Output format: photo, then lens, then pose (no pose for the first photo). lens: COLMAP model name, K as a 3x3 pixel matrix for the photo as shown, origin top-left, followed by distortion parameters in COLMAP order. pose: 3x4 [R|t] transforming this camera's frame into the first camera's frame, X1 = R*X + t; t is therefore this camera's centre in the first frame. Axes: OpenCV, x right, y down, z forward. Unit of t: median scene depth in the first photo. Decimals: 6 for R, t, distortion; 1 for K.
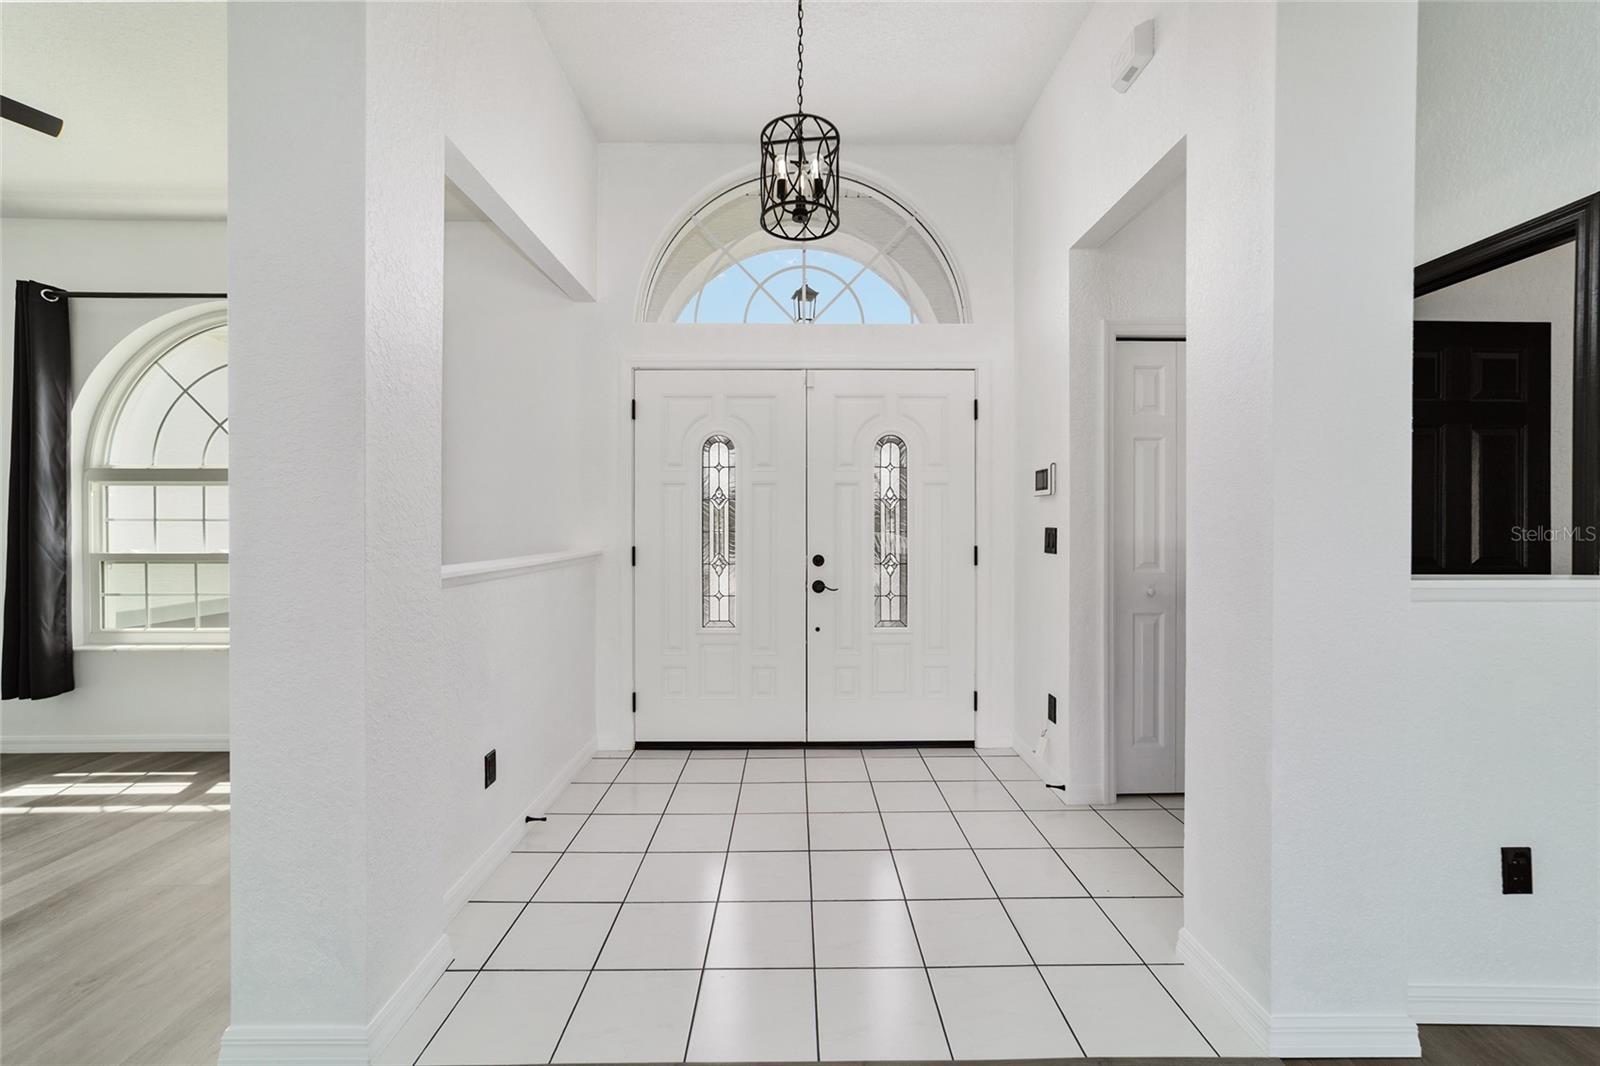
lens RADIAL K [[612.3, 0, 797.7], [0, 612.3, 529.6], [0, 0, 1]] dist [-0.017968, 0.008925]
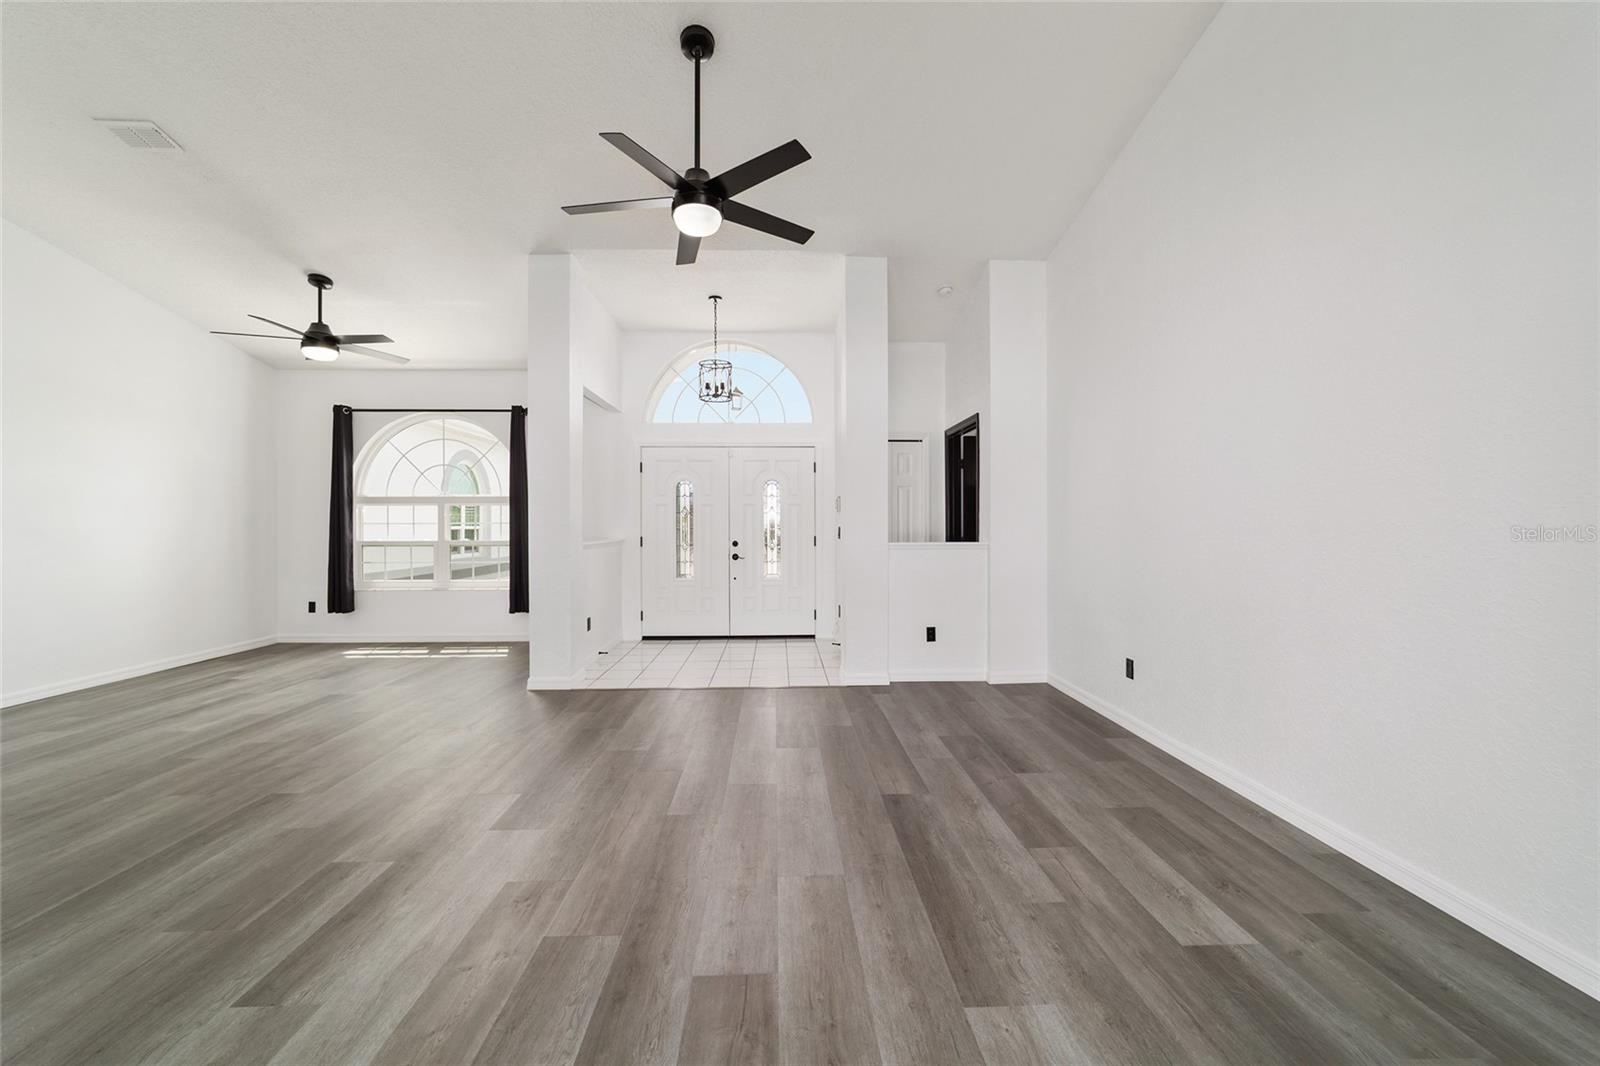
lens RADIAL K [[612.3, 0, 797.7], [0, 612.3, 529.6], [0, 0, 1]] dist [-0.017968, 0.008925]
pose [[0.999626, -0.002255, 0.027269, 0.181971], [0.002257, 0.999997, -0.000037, 0.005626], [-0.027269, 0.000099, 0.999628, -0.984962]]
